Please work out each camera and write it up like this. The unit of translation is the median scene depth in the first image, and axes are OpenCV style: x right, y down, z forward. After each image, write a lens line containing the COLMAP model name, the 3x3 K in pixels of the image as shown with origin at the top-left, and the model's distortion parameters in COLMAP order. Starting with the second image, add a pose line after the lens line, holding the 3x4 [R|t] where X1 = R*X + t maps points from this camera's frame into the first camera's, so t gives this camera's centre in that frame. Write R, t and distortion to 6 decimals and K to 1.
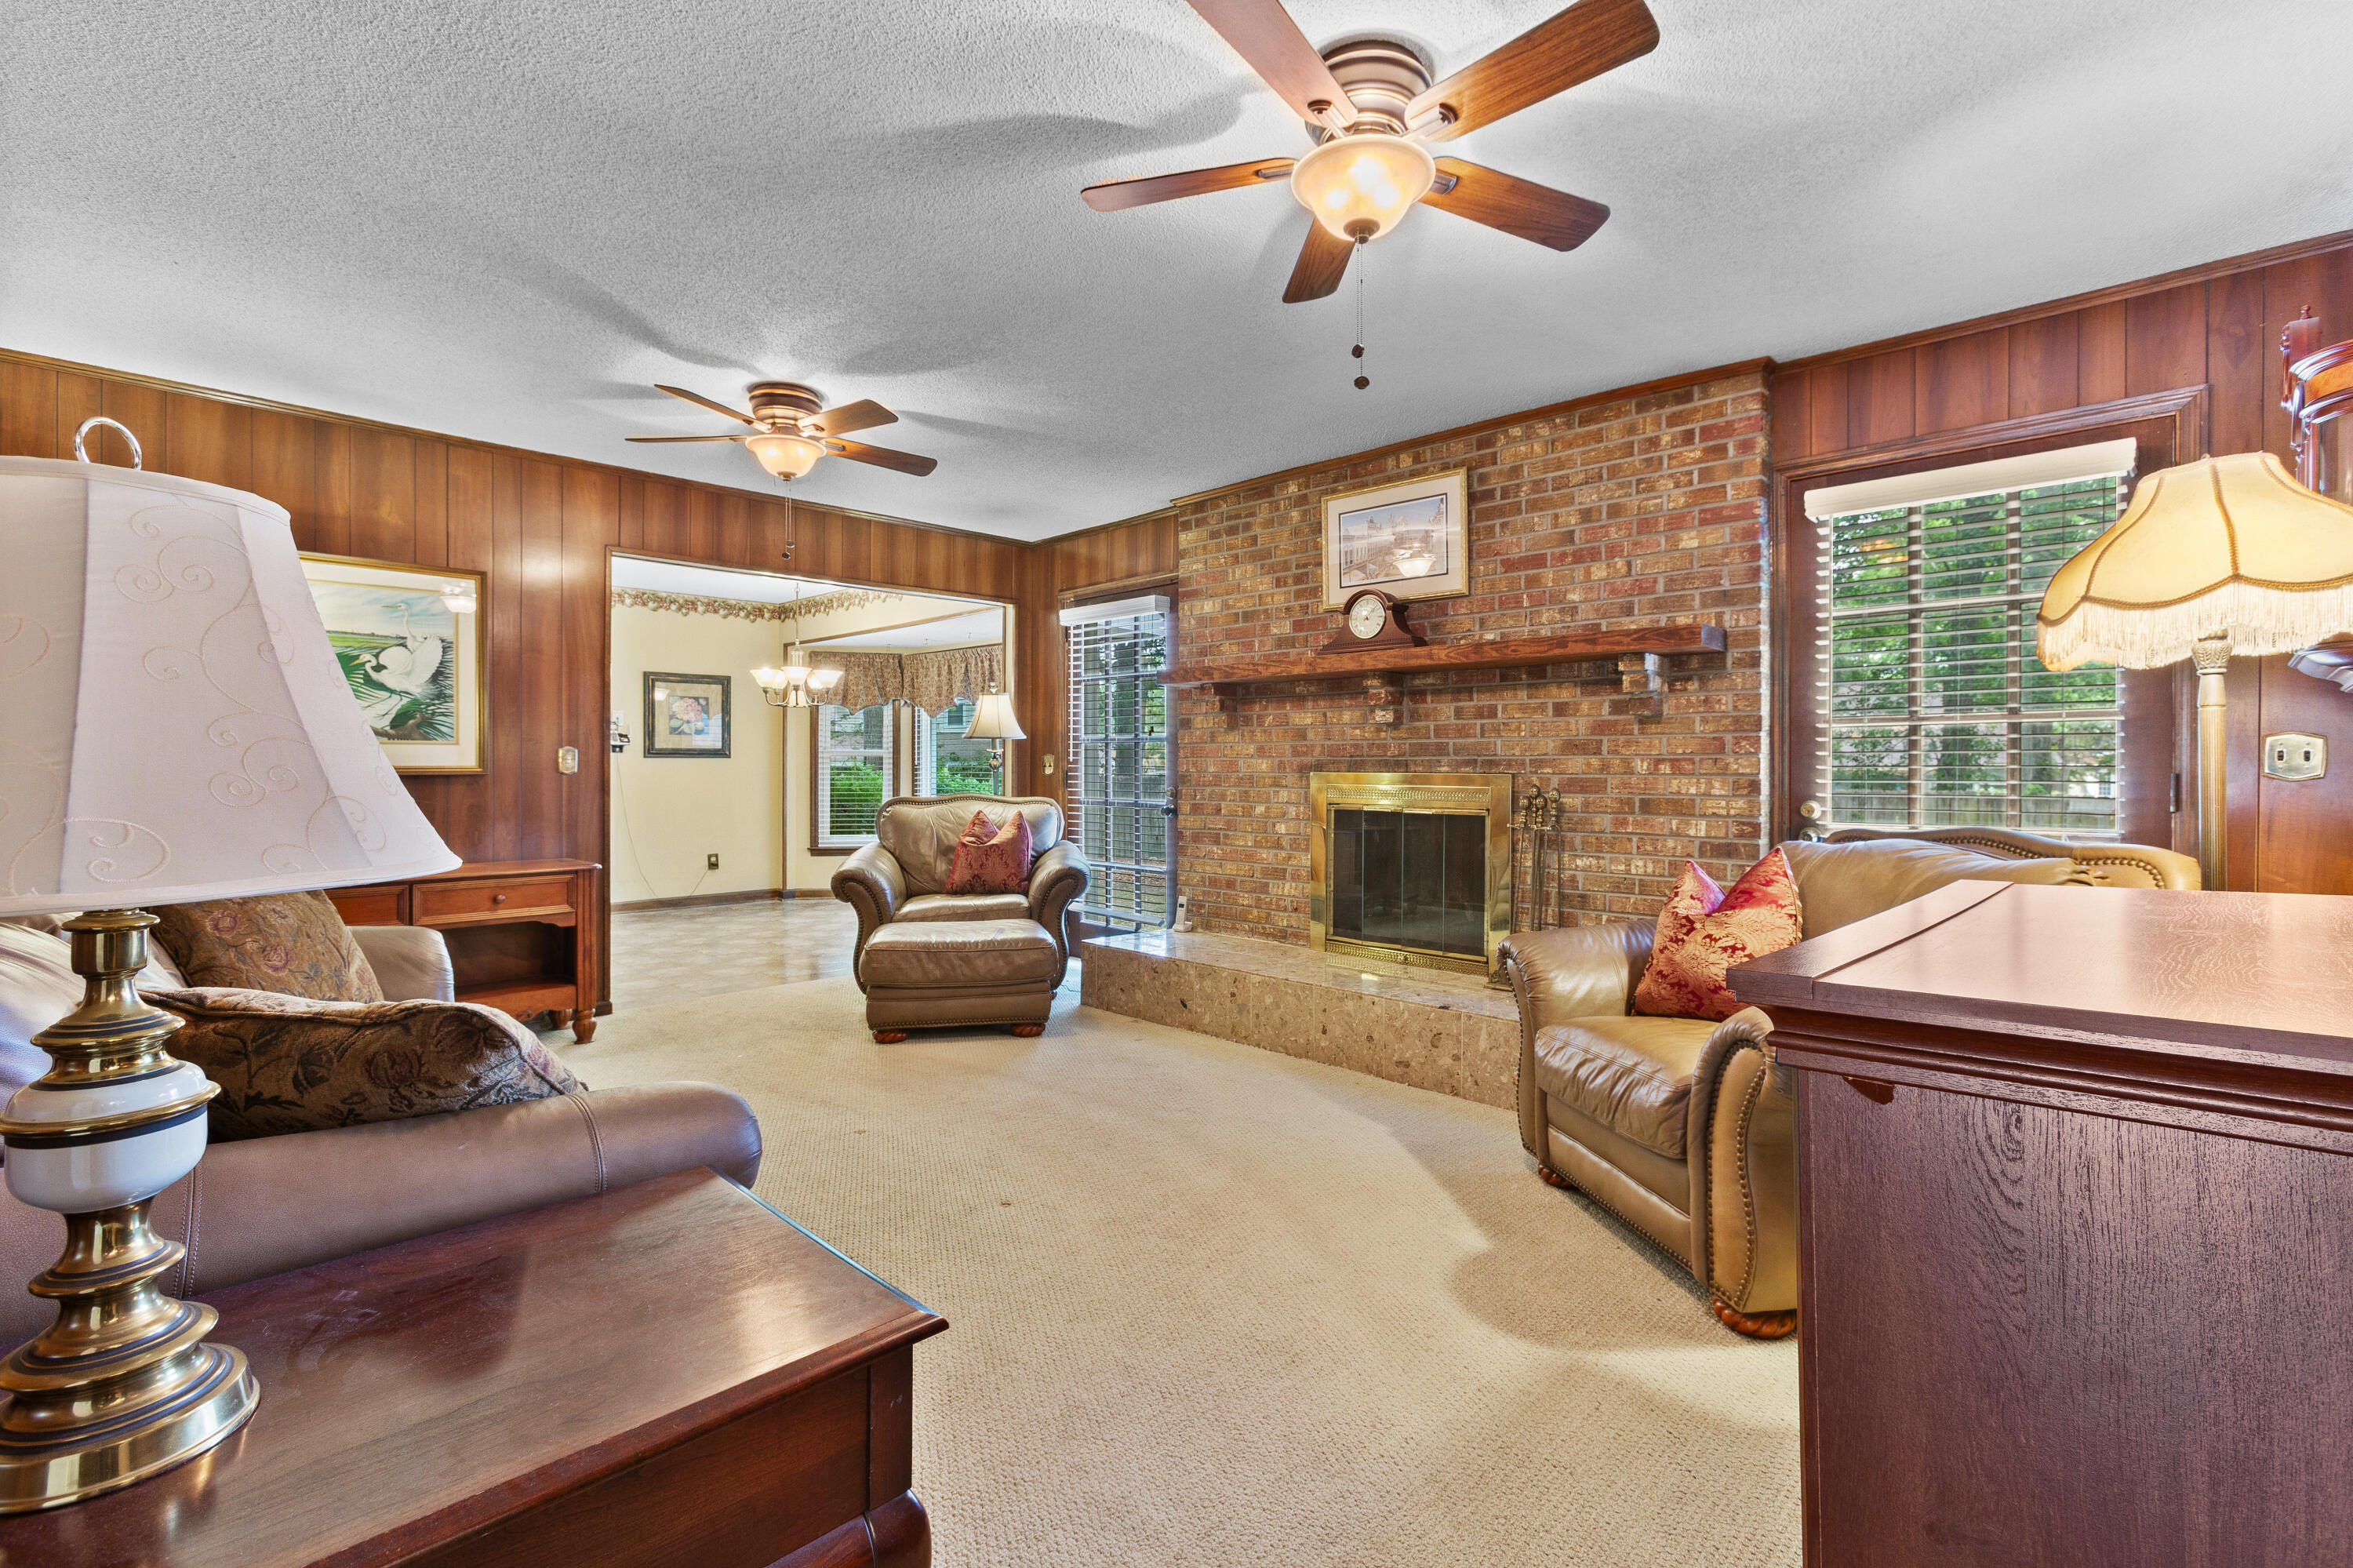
lens RADIAL K [[1051.8, 0, 1184.4], [0, 1051.8, 774.1], [0, 0, 1]] dist [-0.010816, 0.004941]
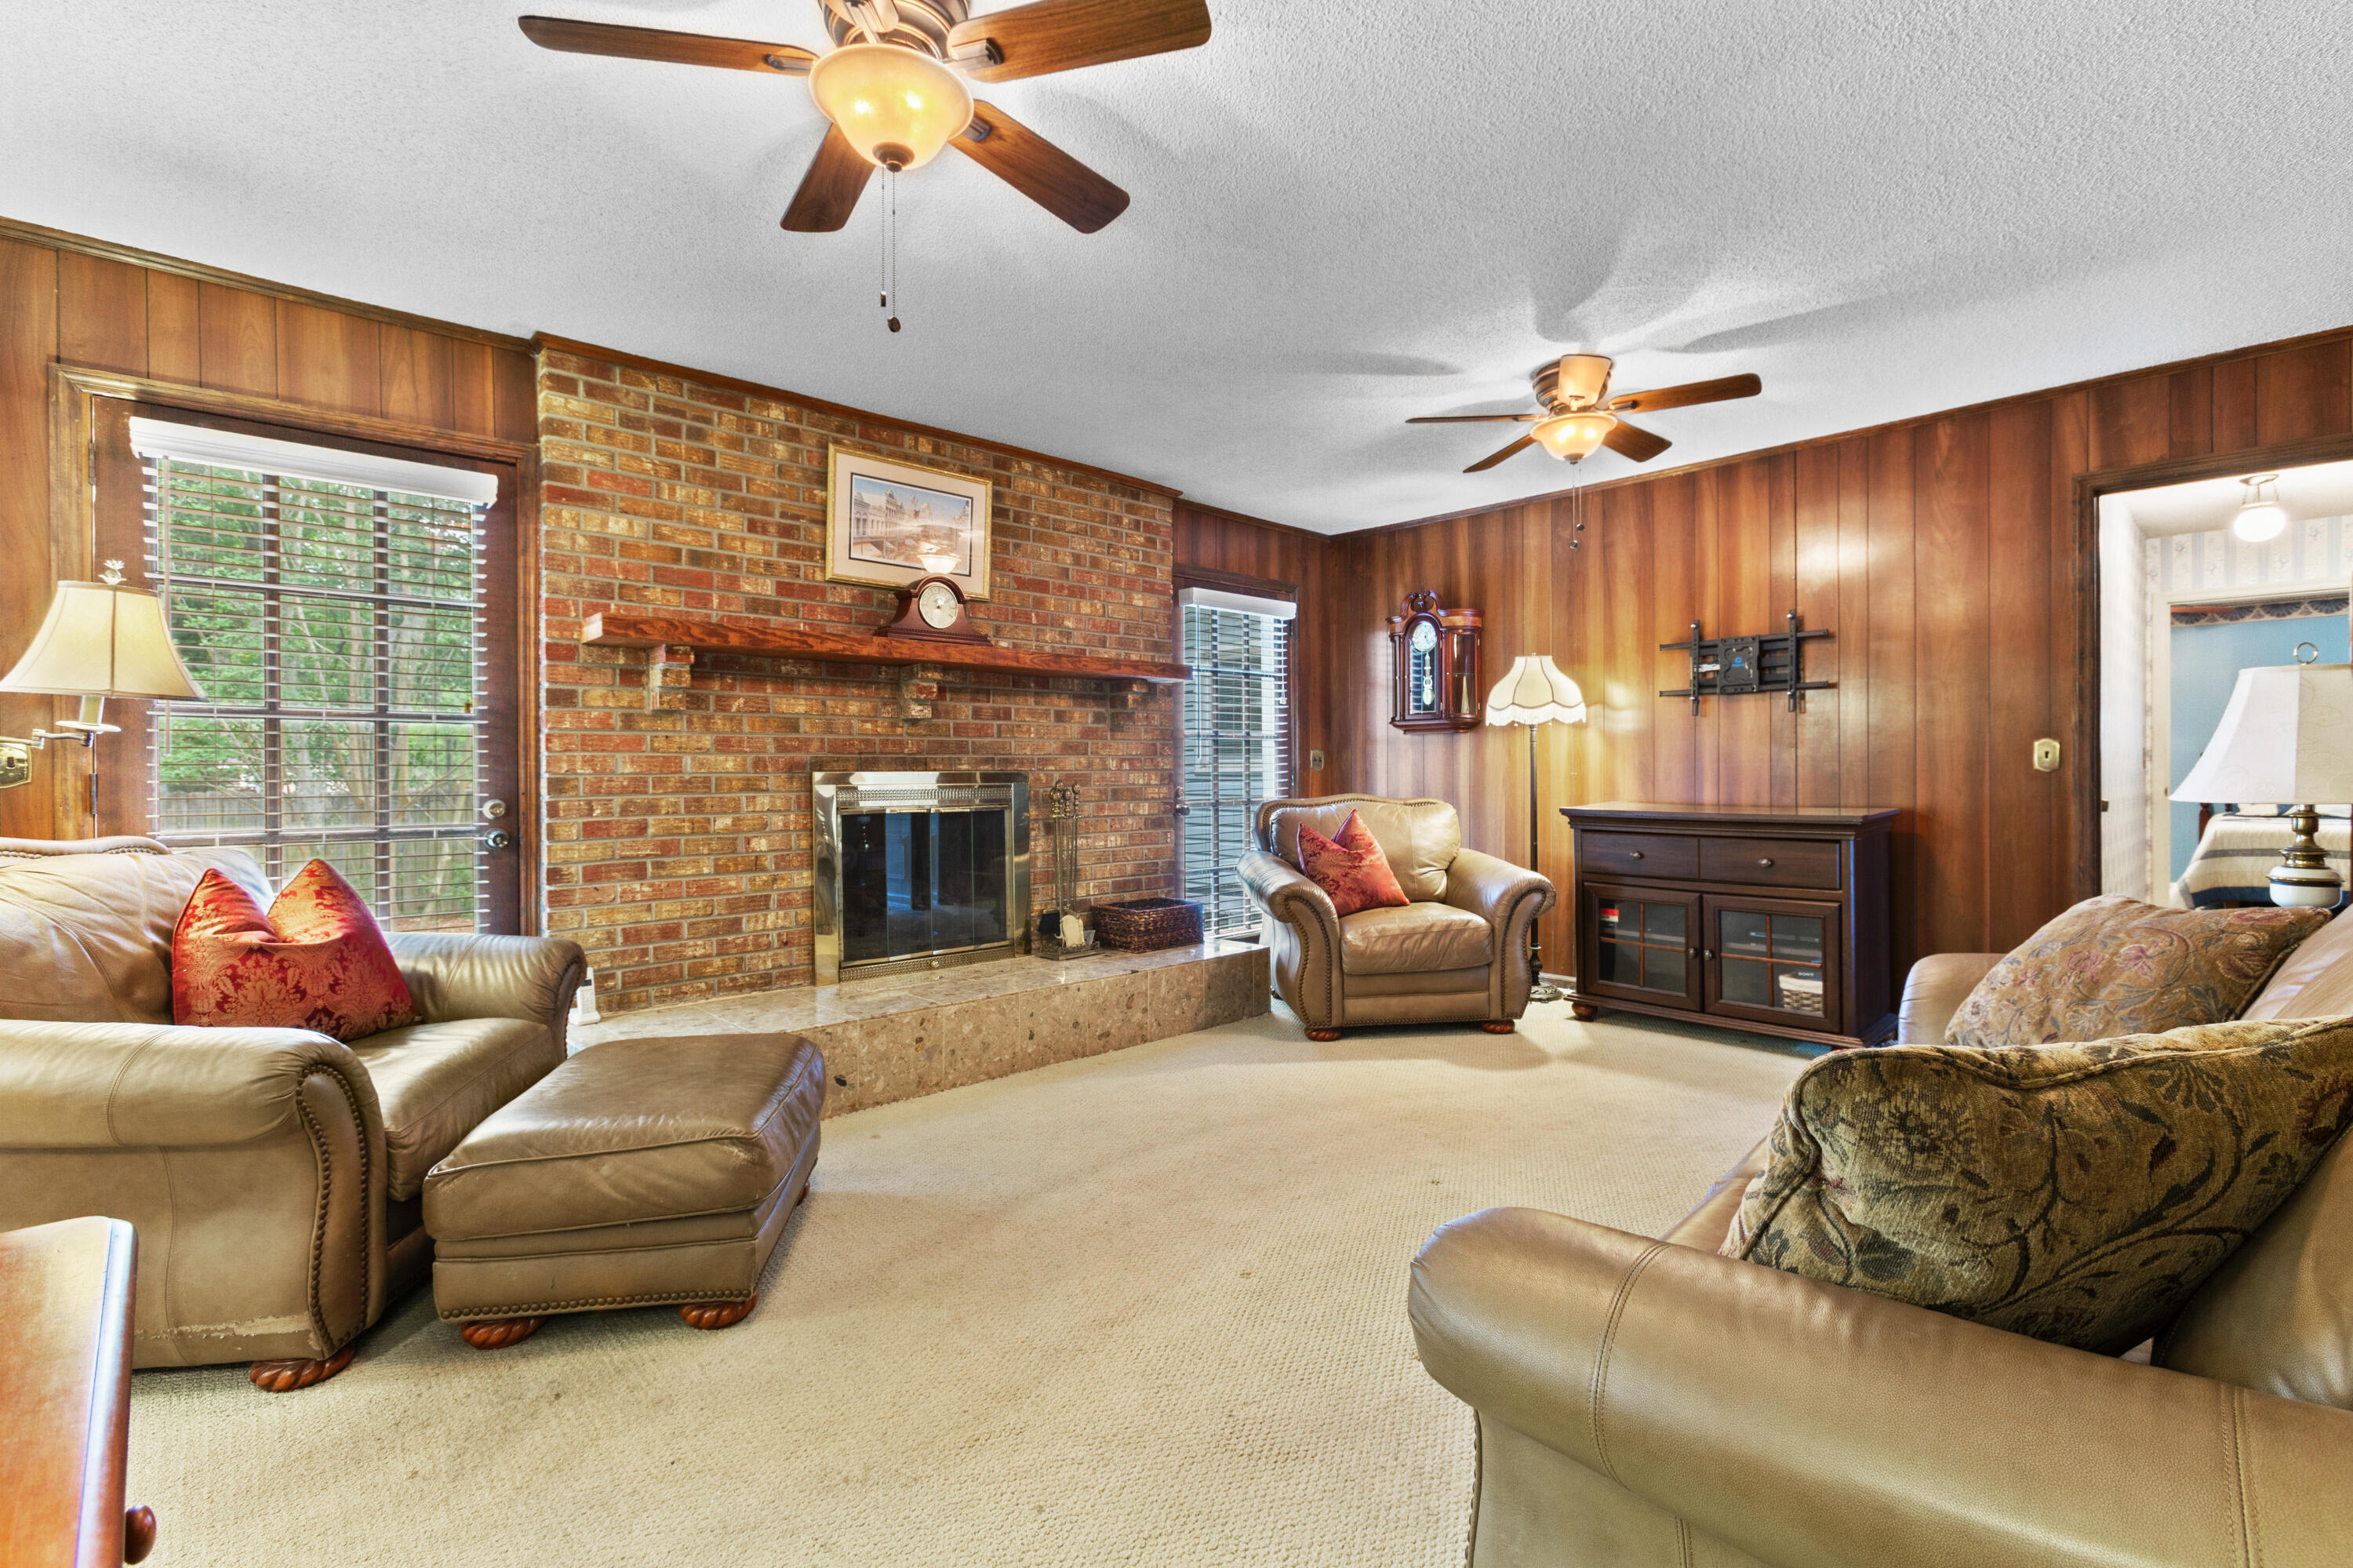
lens RADIAL K [[1051.8, 0, 1181.2], [0, 1051.8, 770.6], [0, 0, 1]] dist [-0.010816, 0.004941]
pose [[0.046842, -0.009334, 0.998859, -0.748102], [0.005983, 0.999941, 0.009064, -0.009166], [-0.998884, 0.005552, 0.046895, 0.730942]]
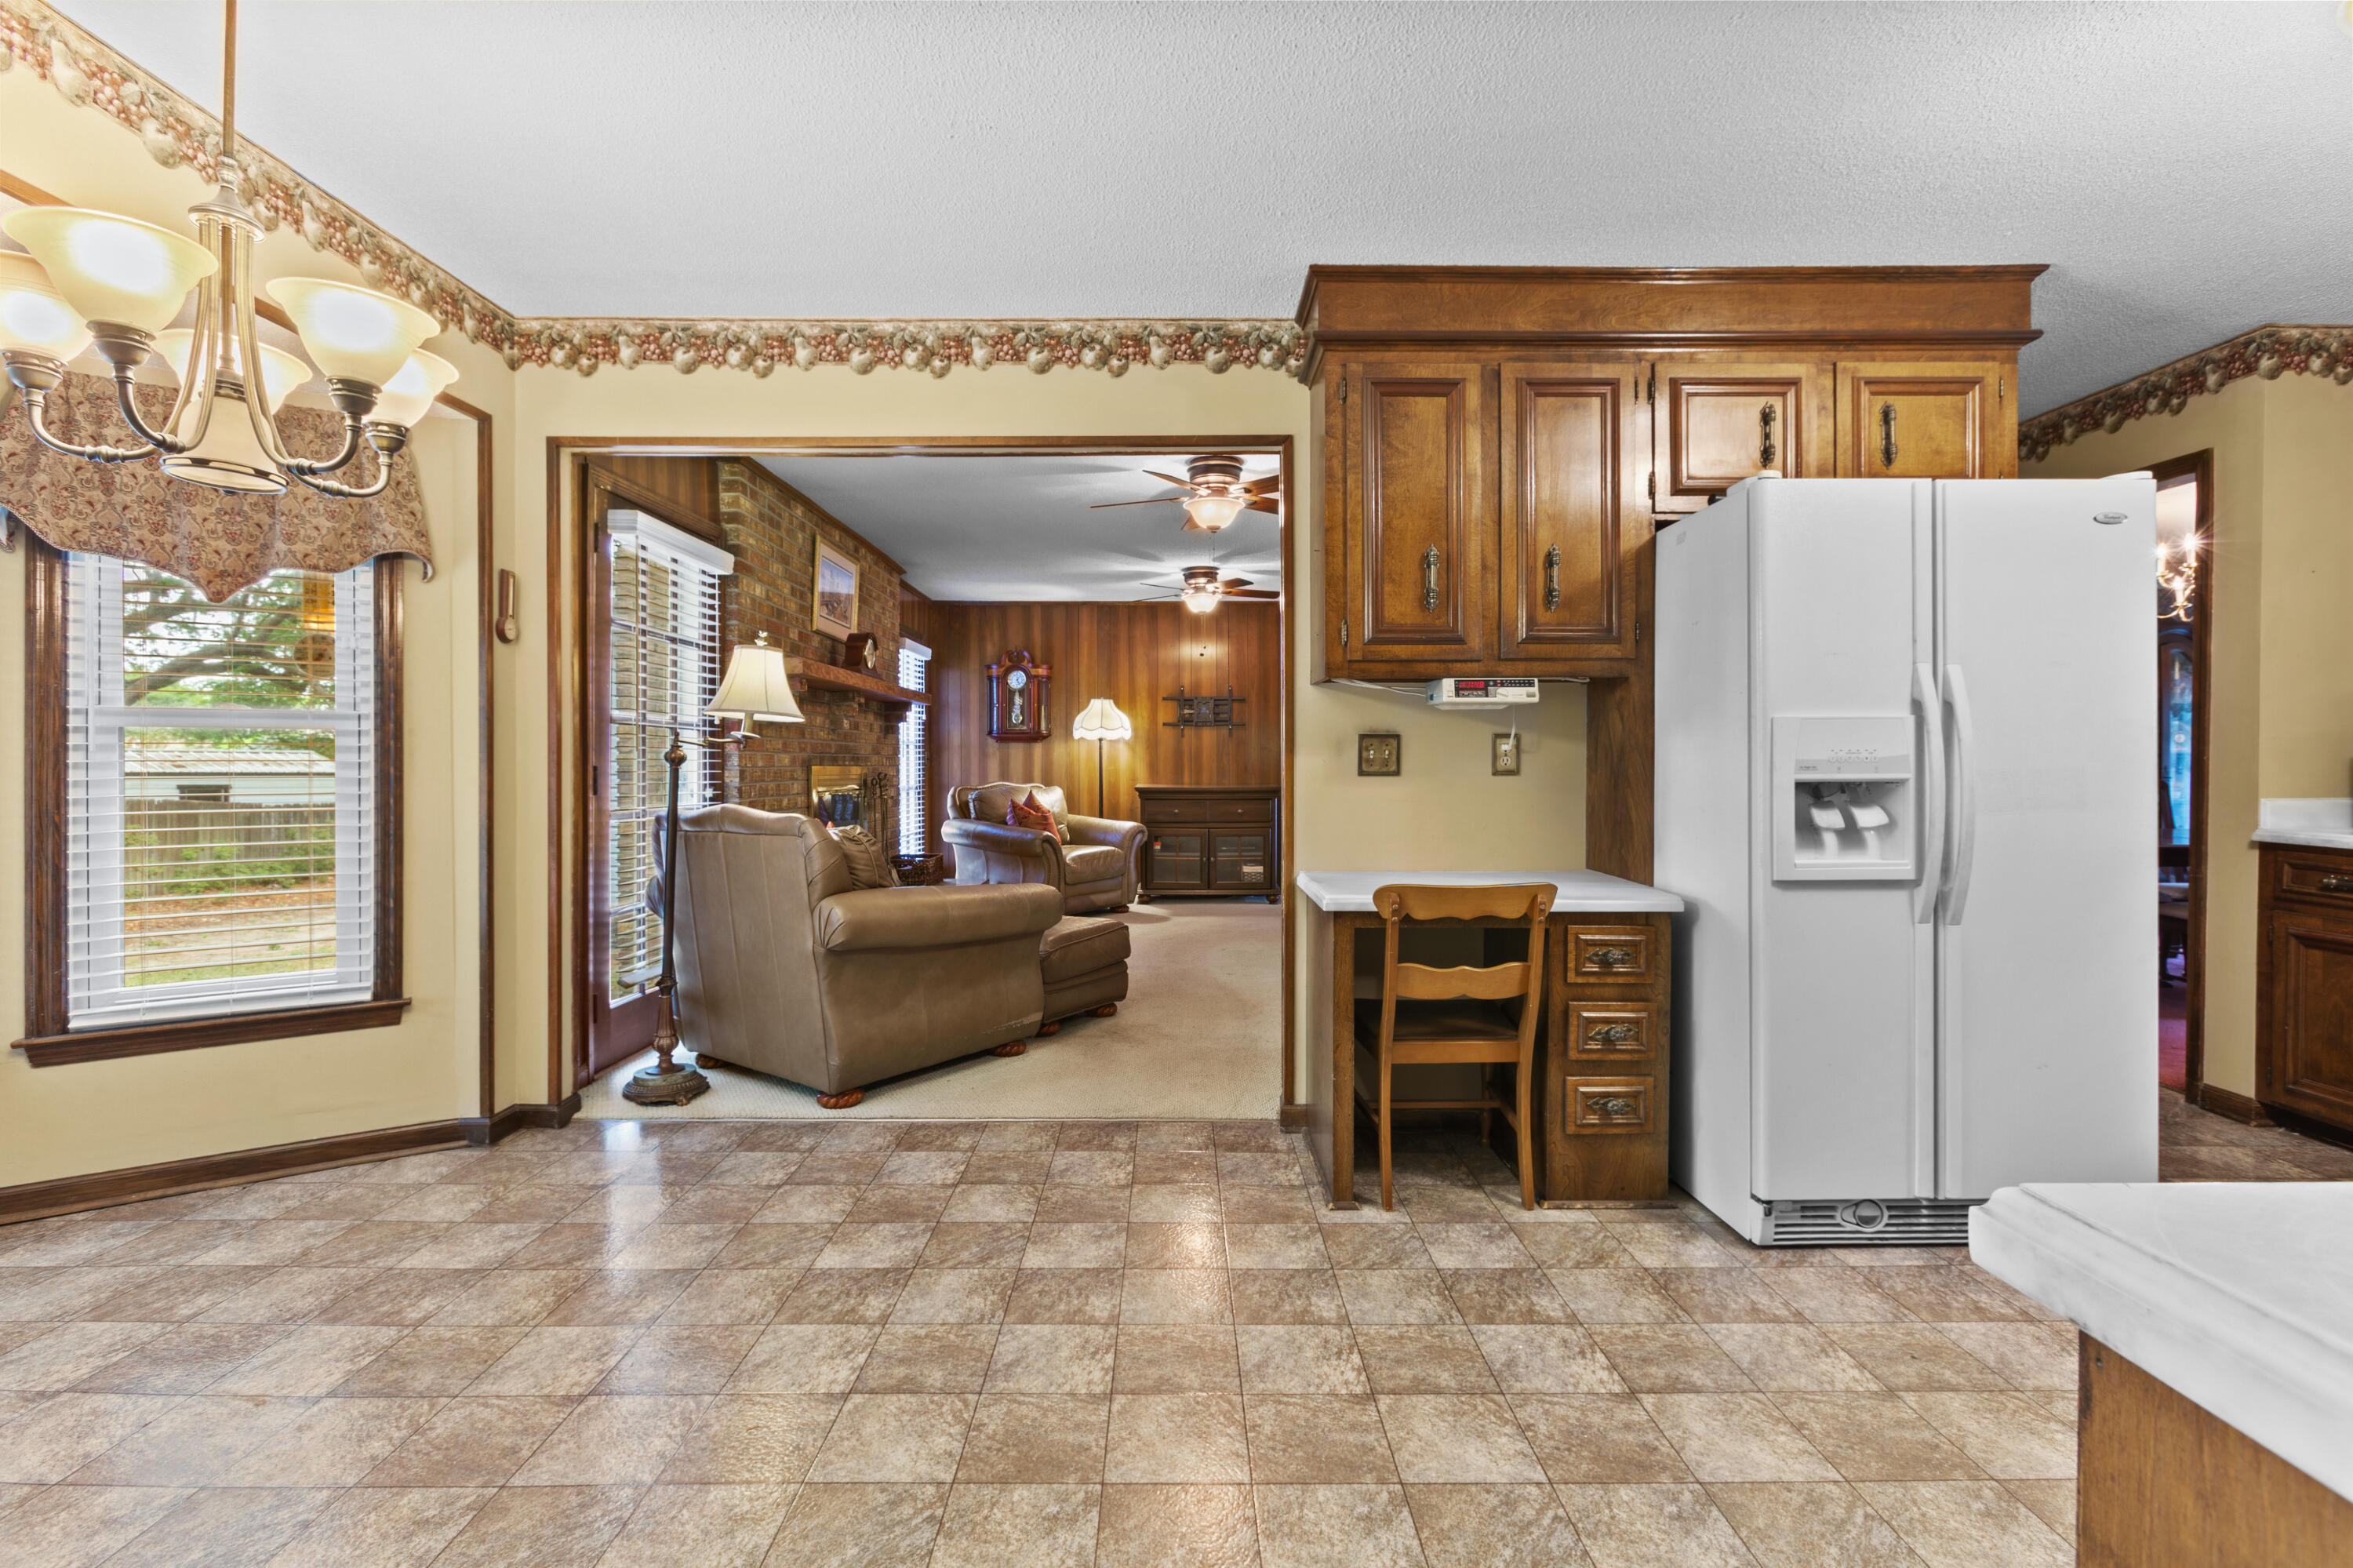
lens RADIAL K [[1051.8, 0, 1212.2], [0, 1051.8, 774.1], [0, 0, 1]] dist [-0.010816, 0.004941]
pose [[-0.710902, -0.010329, 0.703215, -1.107128], [-0.000628, 0.999901, 0.014052, -0.009680], [-0.703291, 0.009548, -0.710838, 1.647691]]
